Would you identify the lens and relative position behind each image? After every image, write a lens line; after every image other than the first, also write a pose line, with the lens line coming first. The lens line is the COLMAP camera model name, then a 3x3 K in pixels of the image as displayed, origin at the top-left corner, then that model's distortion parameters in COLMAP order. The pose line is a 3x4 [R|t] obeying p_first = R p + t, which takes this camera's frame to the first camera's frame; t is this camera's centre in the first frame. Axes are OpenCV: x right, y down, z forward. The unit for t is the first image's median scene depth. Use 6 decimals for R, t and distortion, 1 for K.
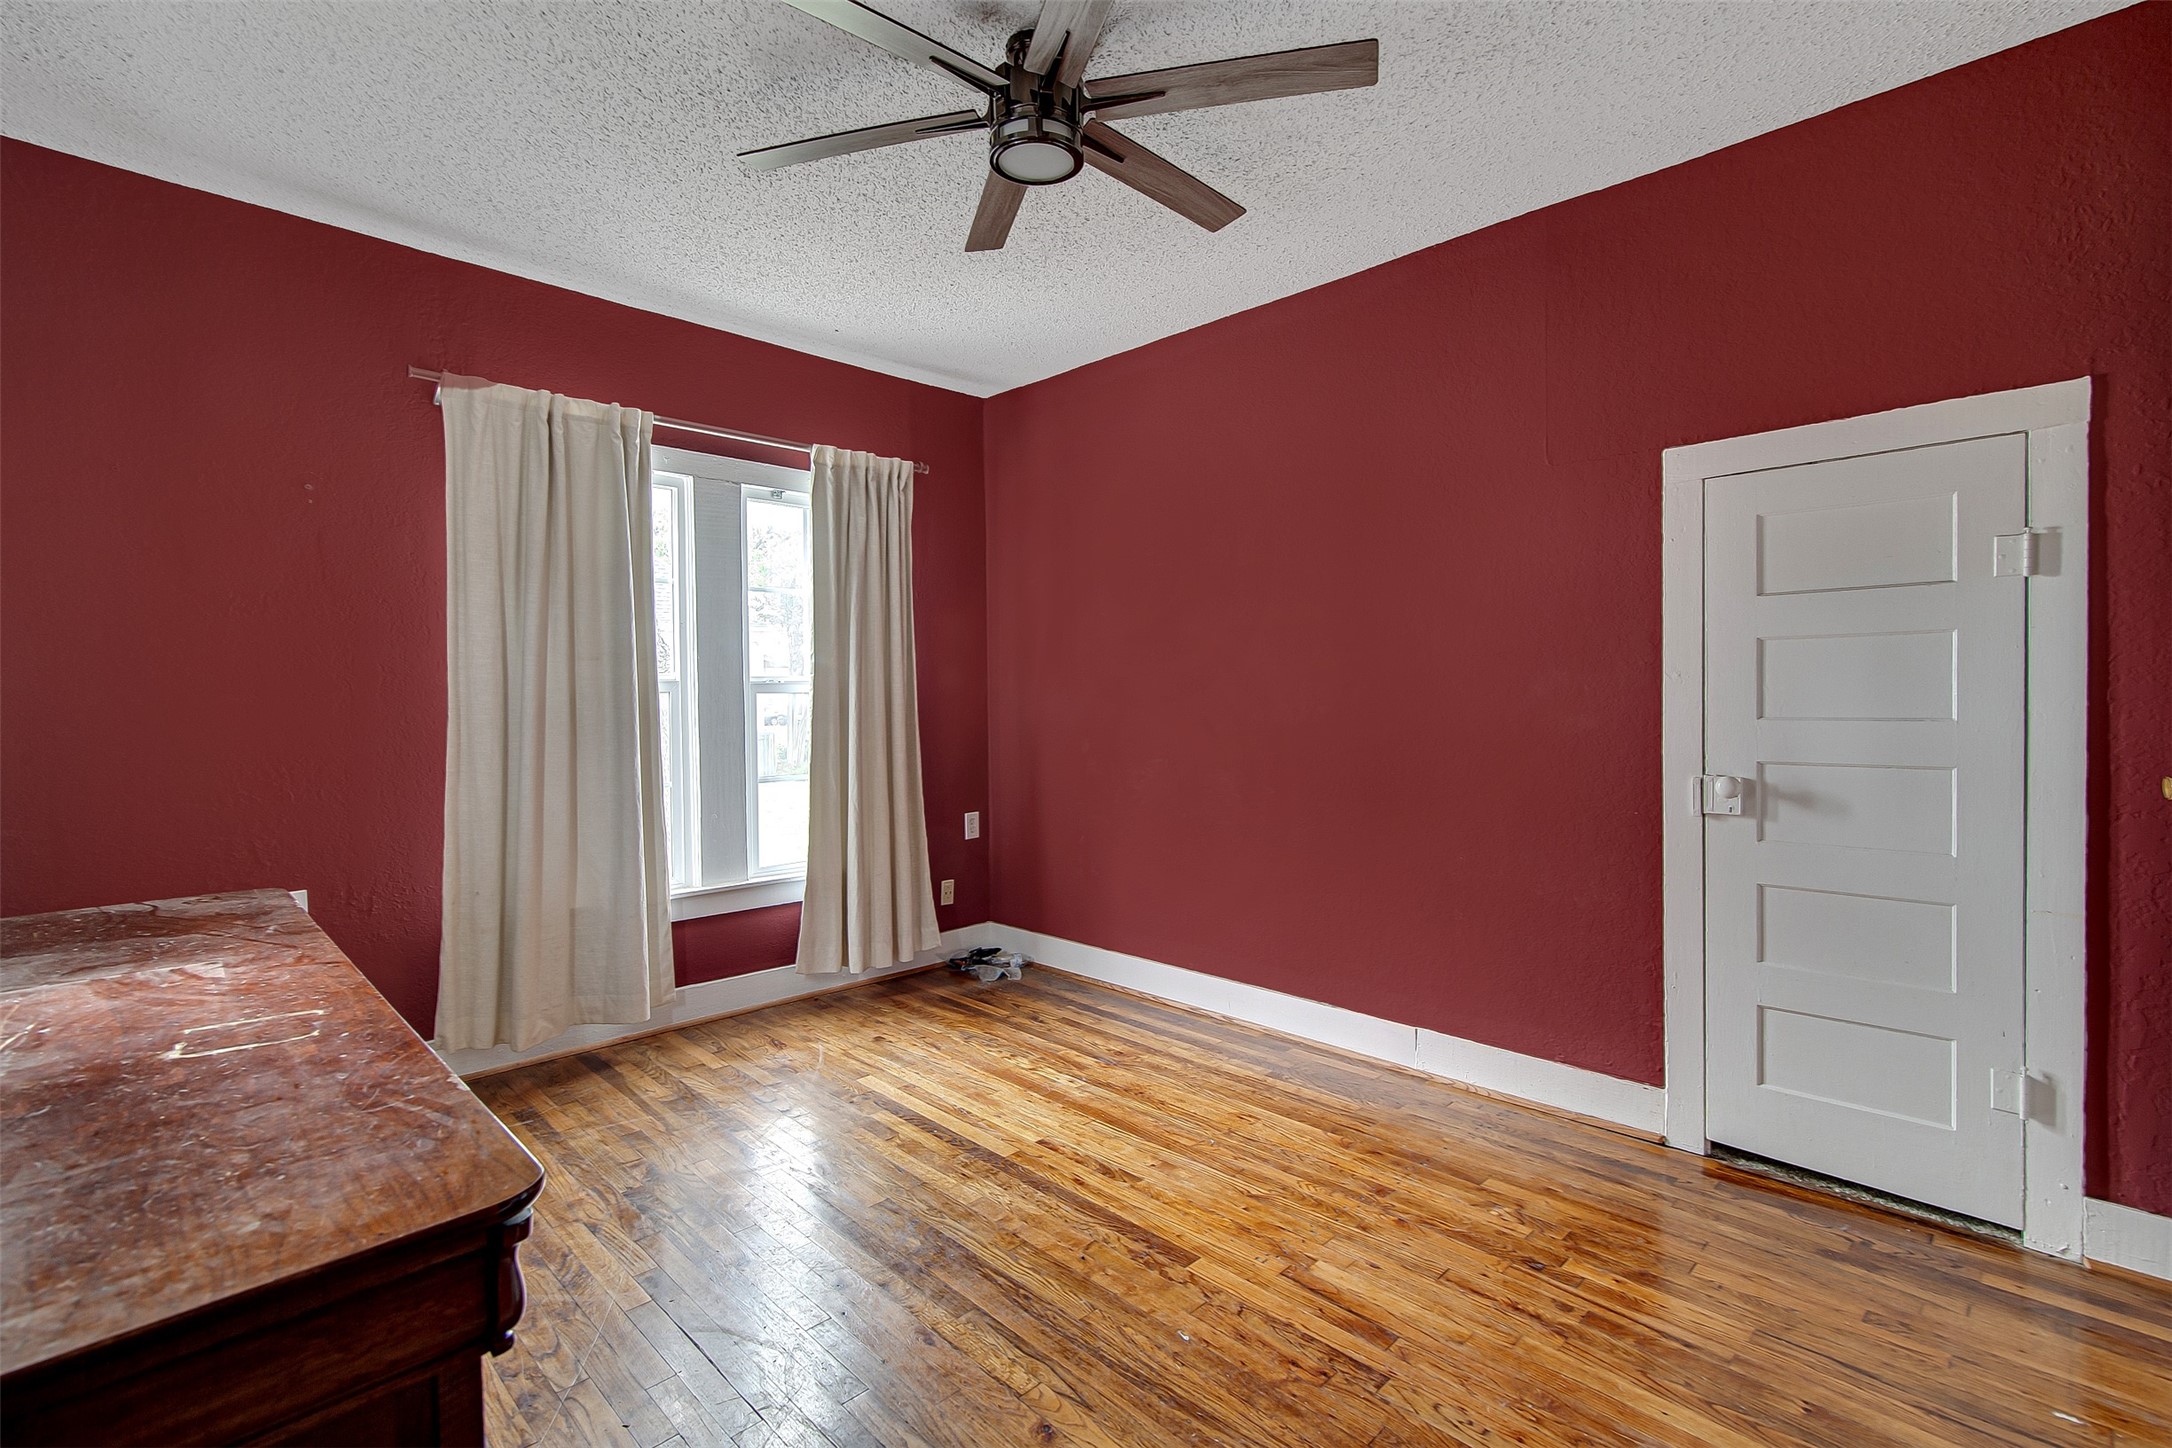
lens RADIAL K [[999.4, 0, 1072.1], [0, 999.4, 700.1], [0, 0, 1]] dist [-0.009810, -0.000069]
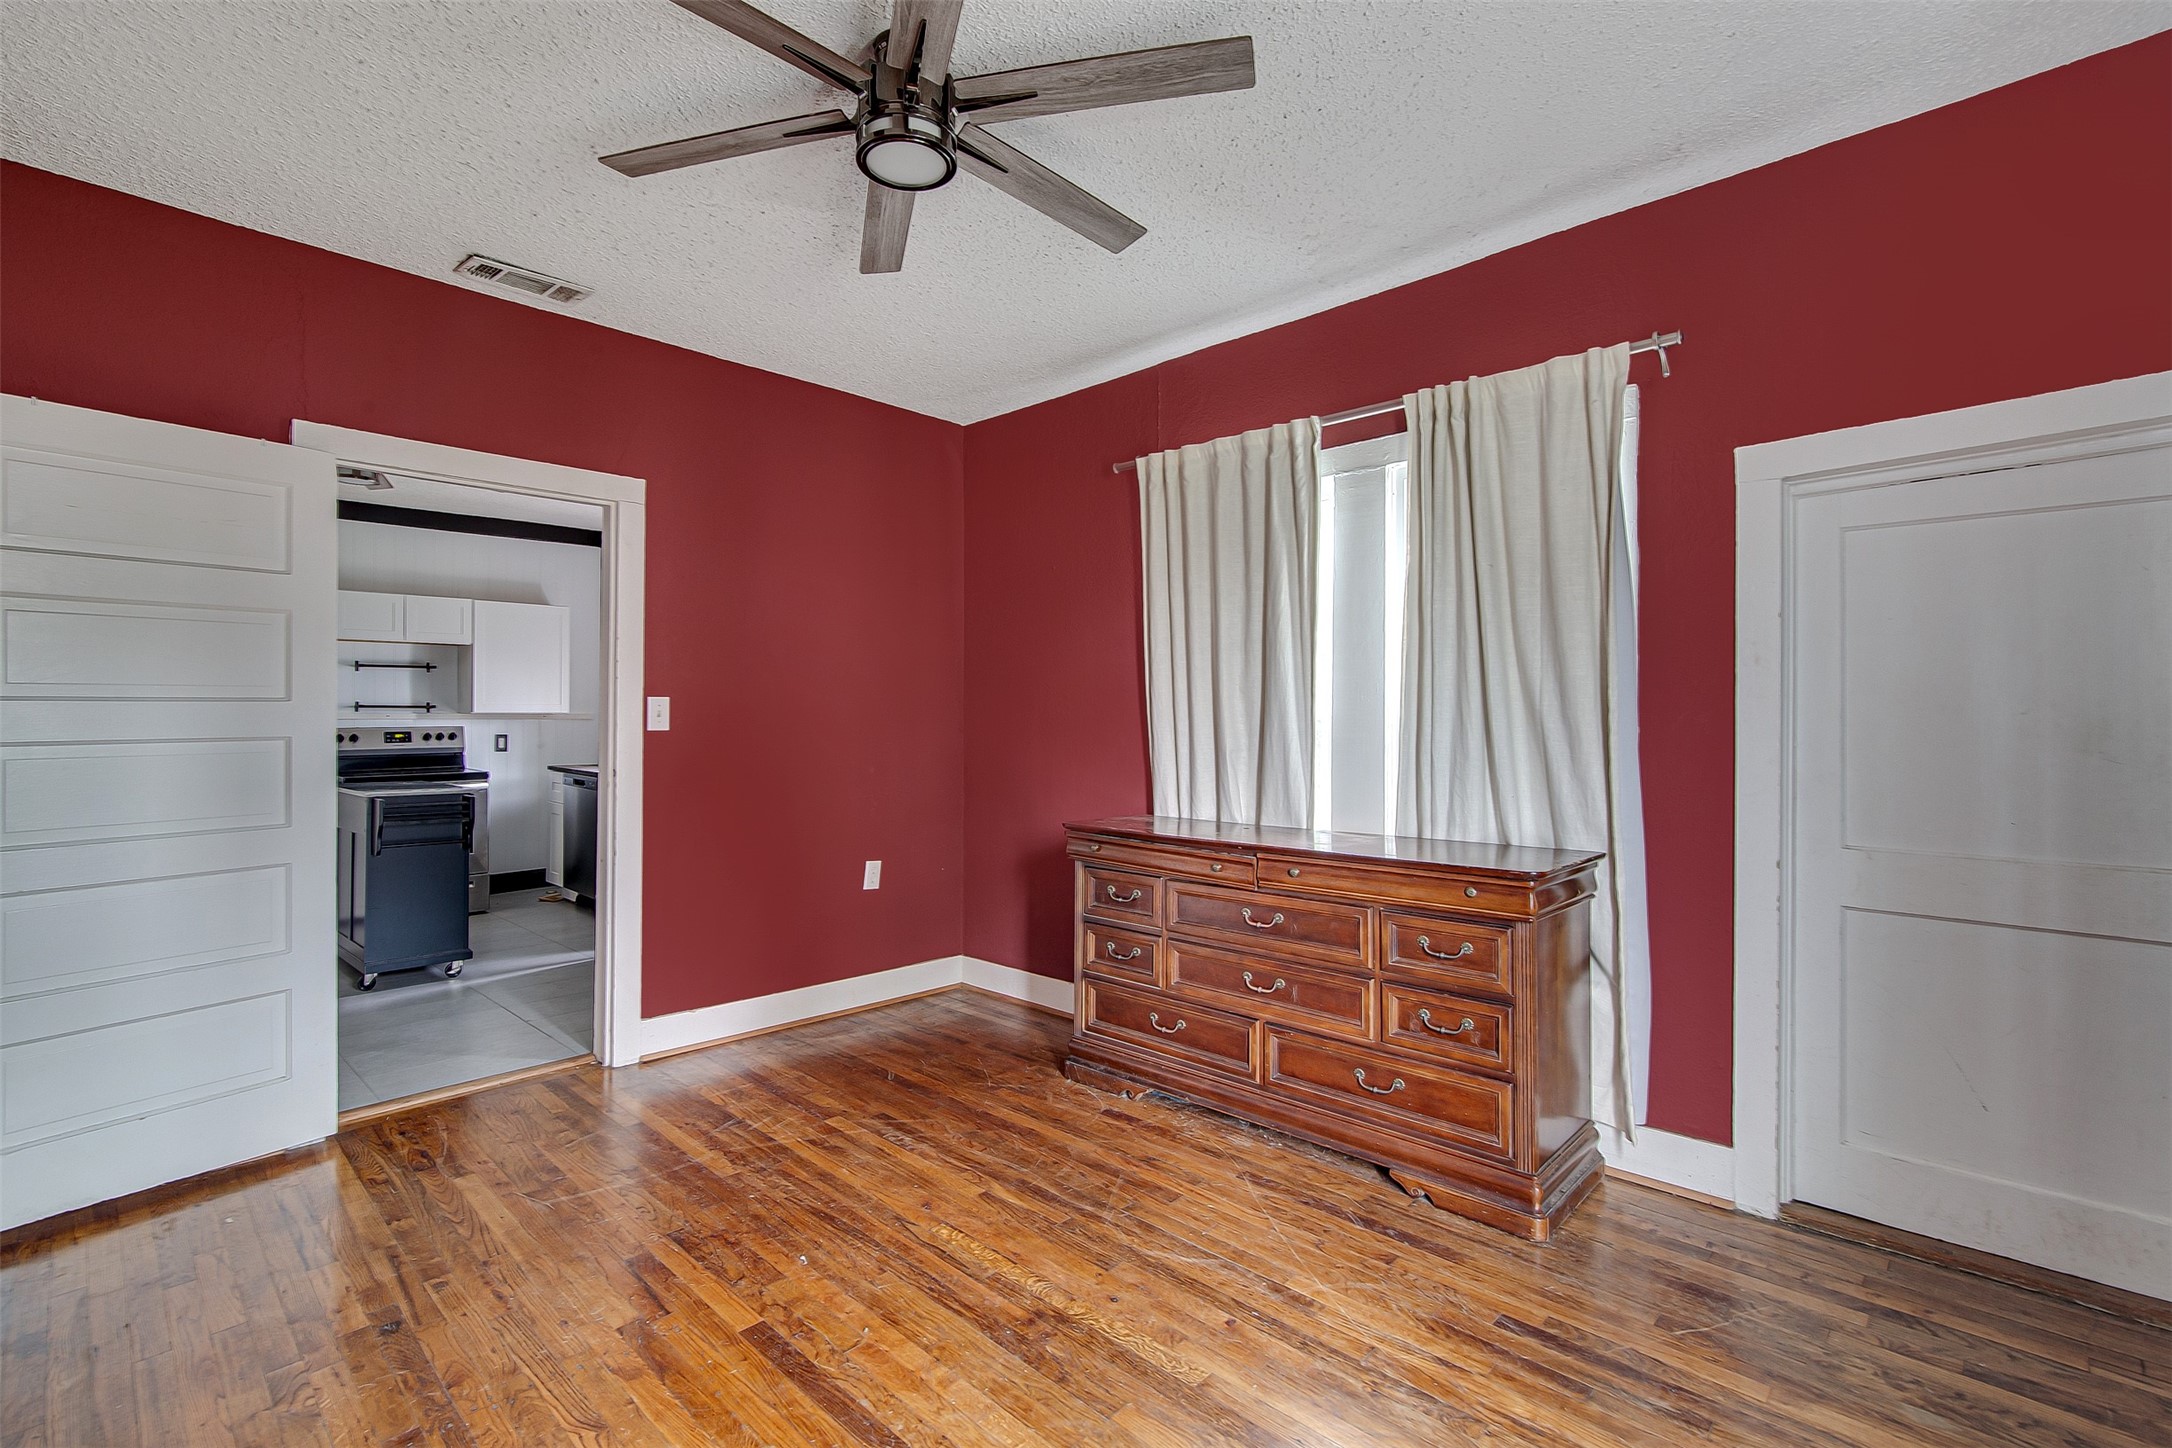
lens RADIAL K [[999.4, 0, 1072.1], [0, 999.4, 700.1], [0, 0, 1]] dist [-0.009810, -0.000069]
pose [[-0.999637, 0.008919, -0.025431, -0.167316], [0.008642, 0.999903, 0.010960, -0.037235], [0.025526, 0.010737, -0.999617, 1.980697]]
